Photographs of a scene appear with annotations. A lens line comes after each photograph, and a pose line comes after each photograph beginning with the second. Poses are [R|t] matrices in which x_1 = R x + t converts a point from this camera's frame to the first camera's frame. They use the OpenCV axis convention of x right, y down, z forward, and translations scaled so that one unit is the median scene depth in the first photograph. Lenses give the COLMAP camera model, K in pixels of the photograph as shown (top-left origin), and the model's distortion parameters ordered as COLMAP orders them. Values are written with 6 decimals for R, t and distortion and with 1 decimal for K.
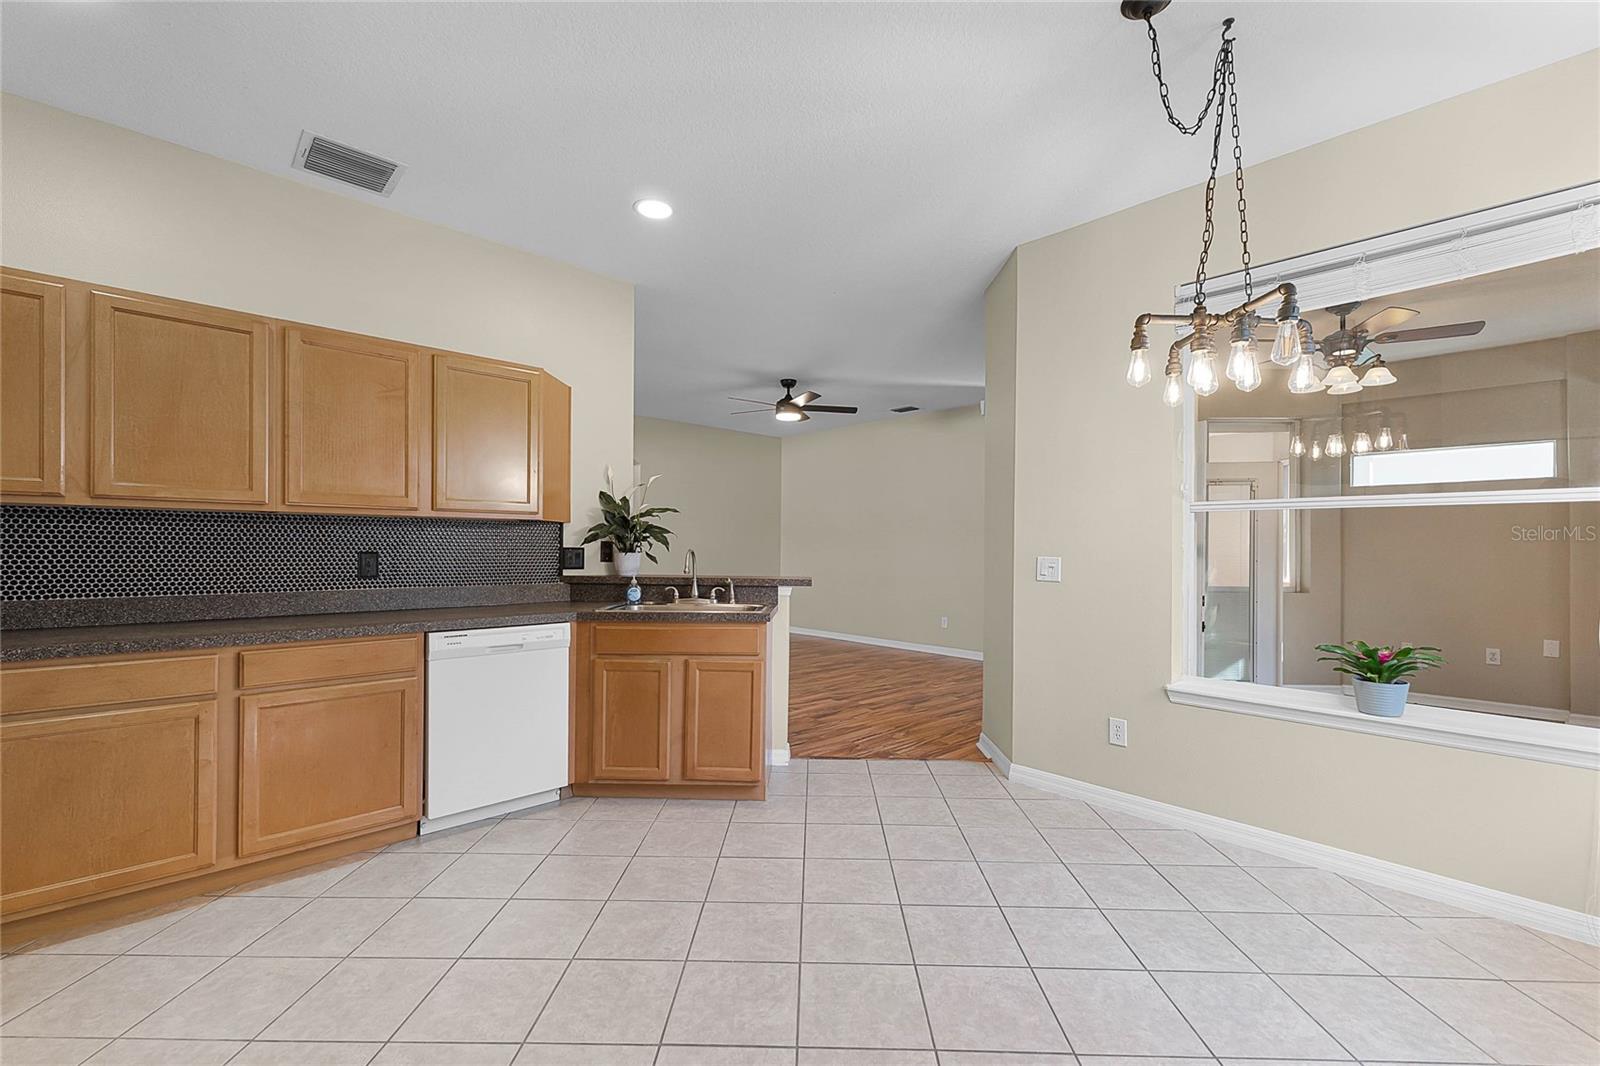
lens RADIAL K [[677.1, 0, 808.0], [0, 677.1, 554.5], [0, 0, 1]] dist [0.004432, 0.000013]
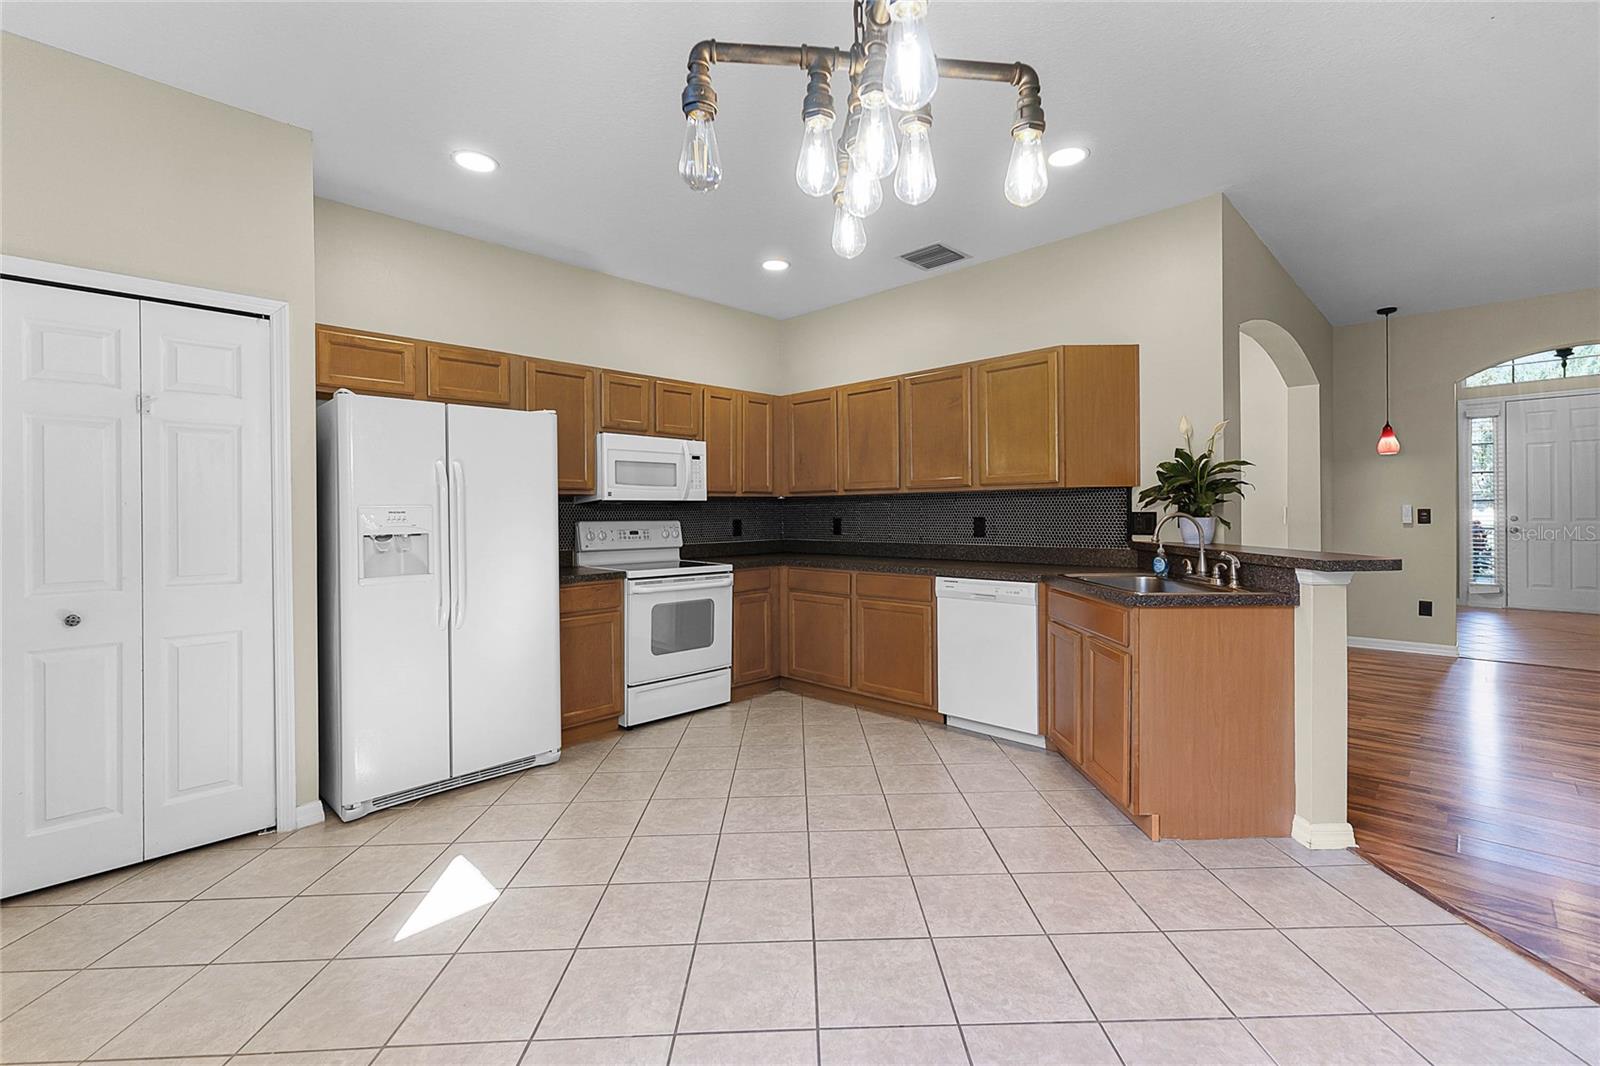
lens RADIAL K [[677.1, 0, 803.2], [0, 677.1, 511.4], [0, 0, 1]] dist [0.004432, 0.000013]
pose [[0.049456, -0.008872, -0.998737, 0.704137], [0.000541, 0.999961, -0.008856, -0.003568], [0.998776, -0.000102, 0.049459, 0.578584]]
